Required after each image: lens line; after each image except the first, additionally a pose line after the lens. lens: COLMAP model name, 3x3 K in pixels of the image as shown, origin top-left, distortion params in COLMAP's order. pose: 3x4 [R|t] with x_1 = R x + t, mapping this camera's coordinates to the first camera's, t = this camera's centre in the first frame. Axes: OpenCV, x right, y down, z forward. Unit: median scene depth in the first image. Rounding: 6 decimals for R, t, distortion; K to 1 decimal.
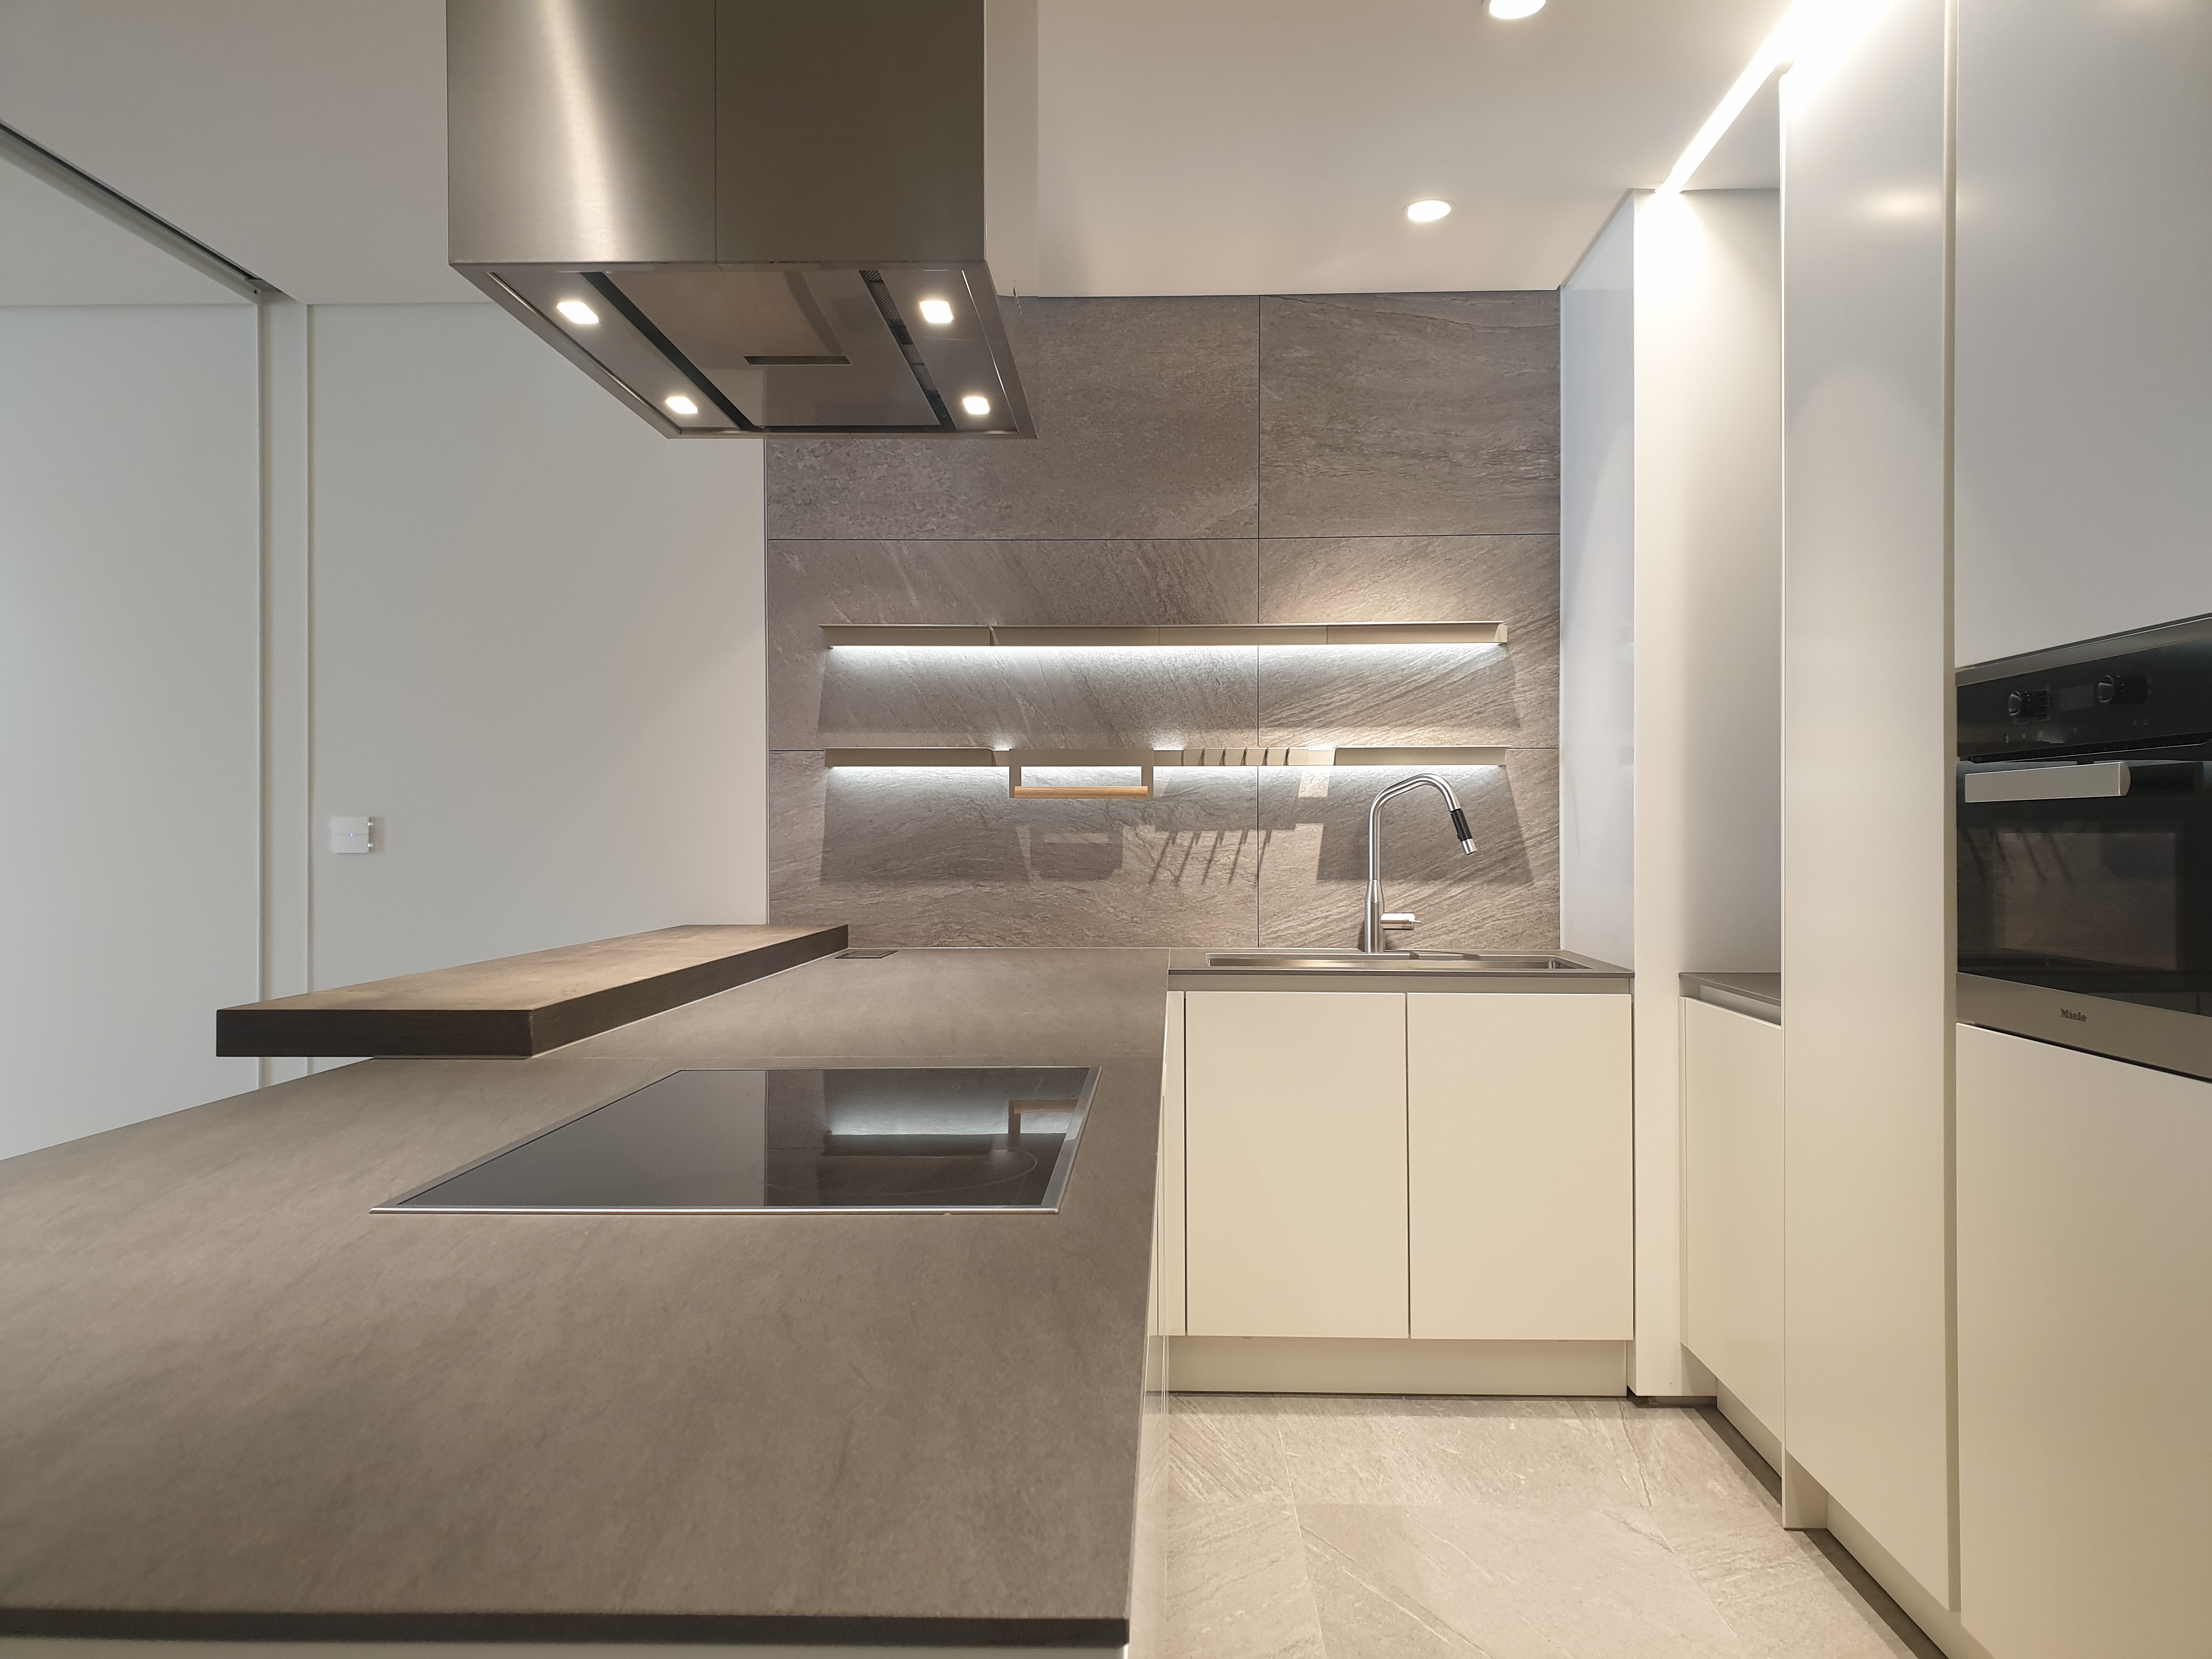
lens RADIAL K [[1719.5, 0, 1068.6], [0, 1719.5, 818.5], [0, 0, 1]] dist [0.024087, -0.045142]
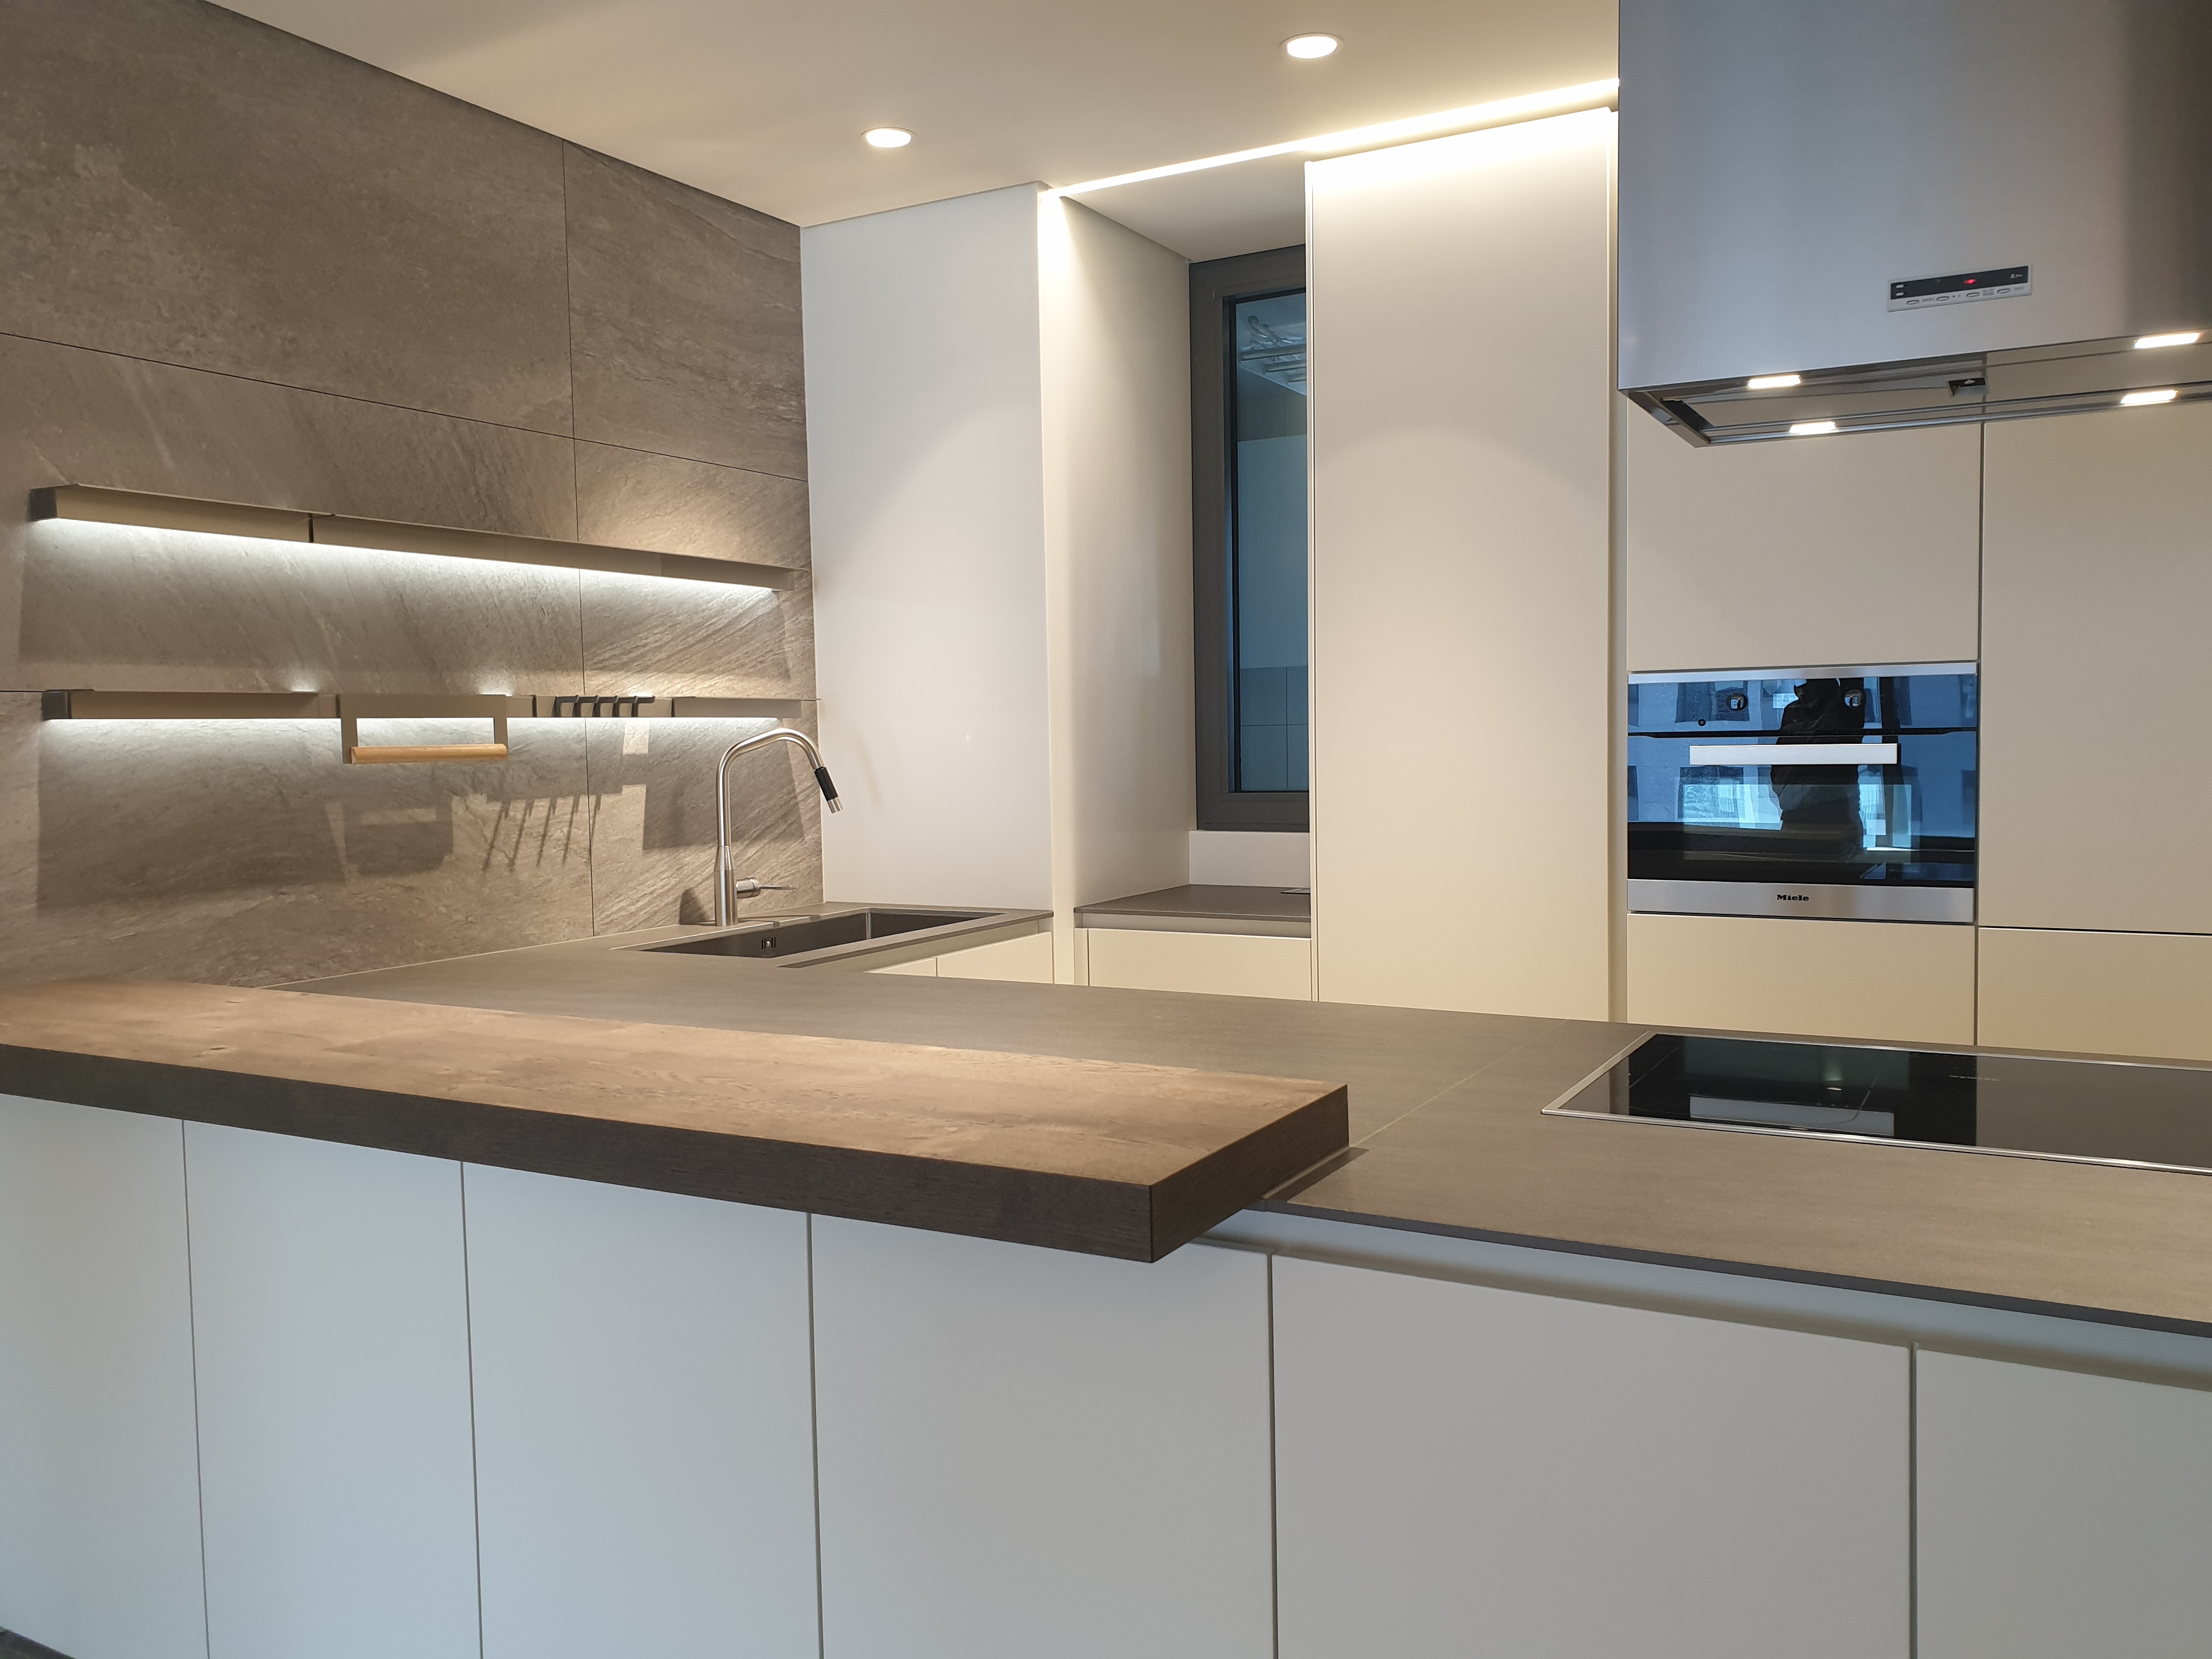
lens RADIAL K [[1719.5, 0, 1155.0], [0, 1719.5, 796.9], [0, 0, 1]] dist [0.024087, -0.045142]
pose [[0.434662, -0.042130, 0.899608, -0.517093], [0.015803, 0.999108, 0.039154, -0.020576], [-0.900455, -0.002802, 0.434940, 0.393125]]
